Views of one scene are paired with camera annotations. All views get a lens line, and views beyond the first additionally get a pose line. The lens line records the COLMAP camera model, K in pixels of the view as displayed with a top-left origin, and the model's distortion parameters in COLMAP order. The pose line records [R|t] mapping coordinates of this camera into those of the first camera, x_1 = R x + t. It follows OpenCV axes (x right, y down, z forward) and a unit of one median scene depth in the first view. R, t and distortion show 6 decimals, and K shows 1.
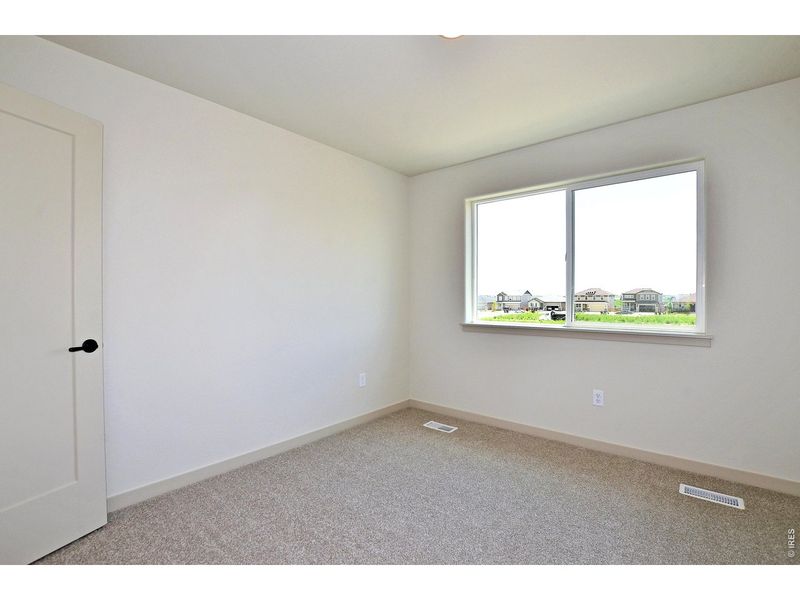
lens RADIAL K [[400.4, 0, 392.1], [0, 400.4, 297.5], [0, 0, 1]] dist [-0.025910, 0.000392]
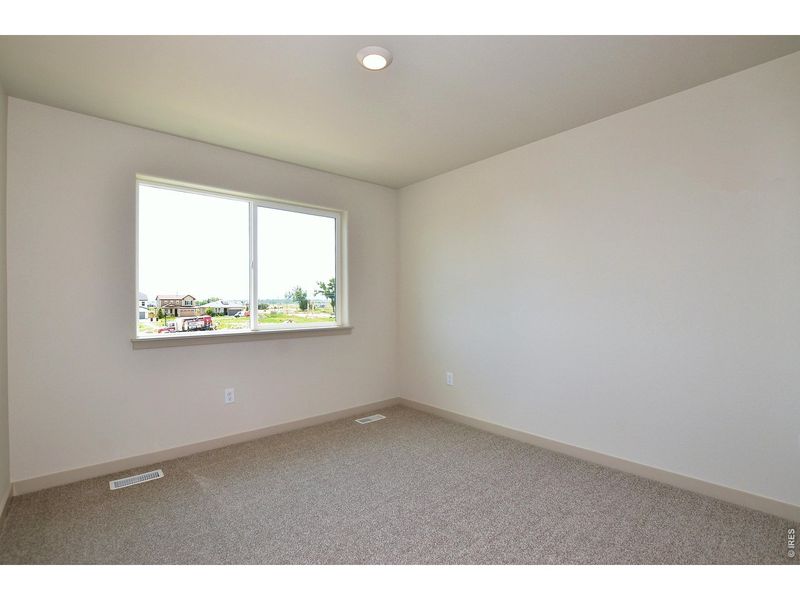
lens RADIAL K [[370.2, 0, 400.6], [0, 370.2, 301.7], [0, 0, 1]] dist [-0.025372, 0.000602]
pose [[0.131173, -0.002713, 0.991356, -0.439153], [0.002540, 0.999994, 0.002400, -0.006216], [-0.991356, 0.002203, 0.131179, 0.420058]]
